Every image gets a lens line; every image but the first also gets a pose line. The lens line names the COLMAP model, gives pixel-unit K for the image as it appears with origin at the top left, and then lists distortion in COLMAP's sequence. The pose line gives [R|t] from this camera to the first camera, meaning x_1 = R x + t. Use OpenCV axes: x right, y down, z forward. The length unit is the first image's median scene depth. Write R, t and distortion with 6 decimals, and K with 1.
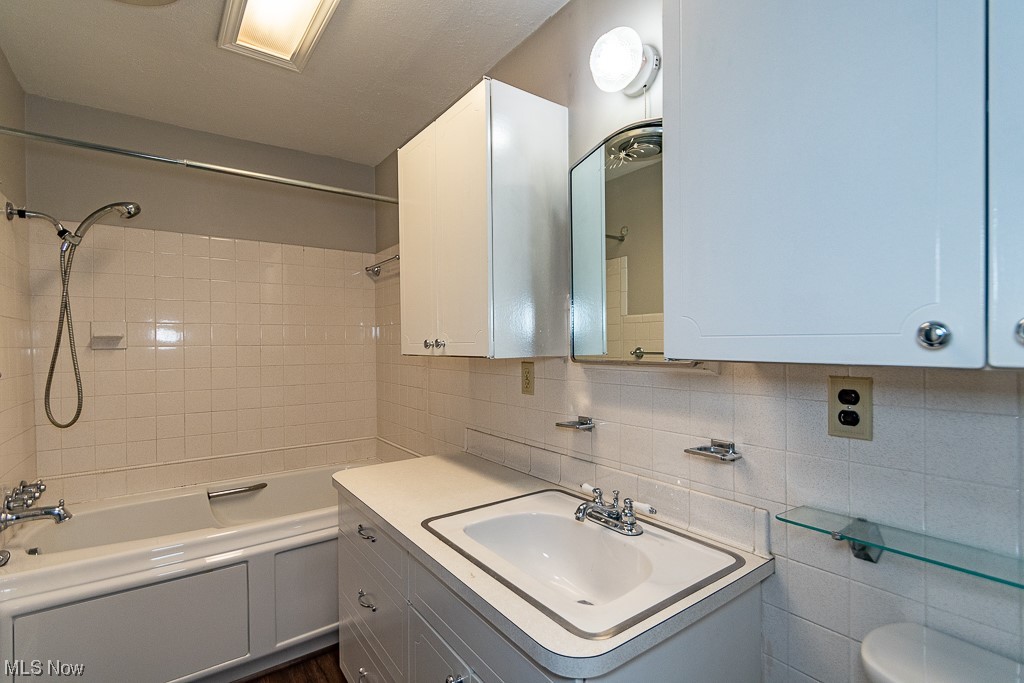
lens RADIAL K [[472.3, 0, 508.5], [0, 472.3, 346.5], [0, 0, 1]] dist [-0.001640, -0.000371]
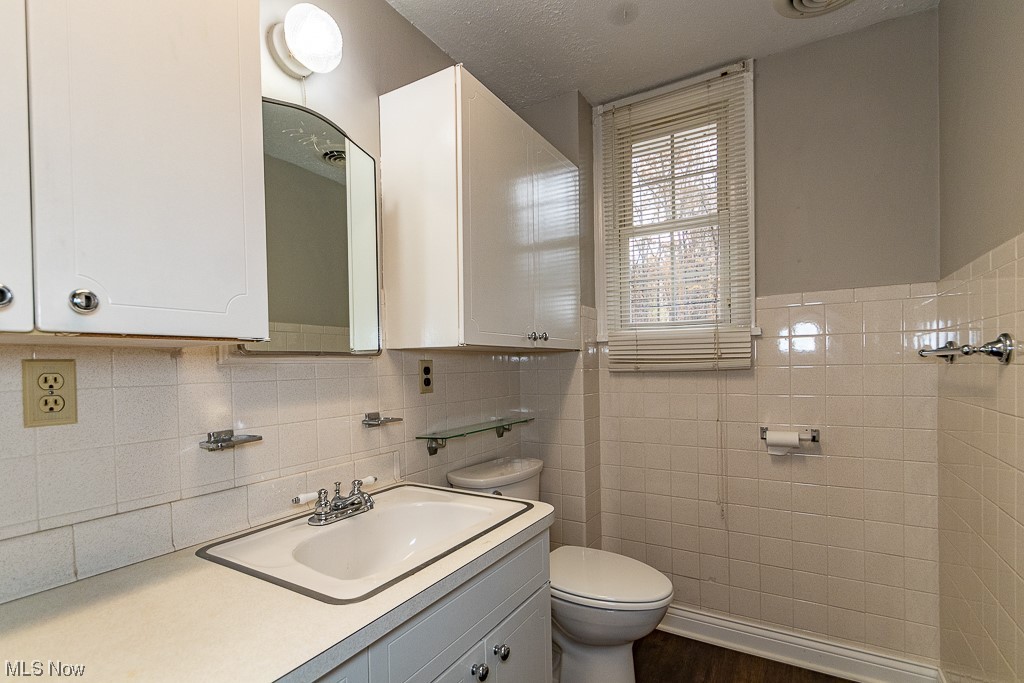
lens RADIAL K [[472.3, 0, 508.5], [0, 472.3, 346.5], [0, 0, 1]] dist [-0.001640, -0.000371]
pose [[-0.394638, -0.019181, 0.918637, -0.897776], [-0.048470, 0.998825, 0.000033, -0.004060], [-0.917557, -0.044513, -0.395104, 1.150814]]
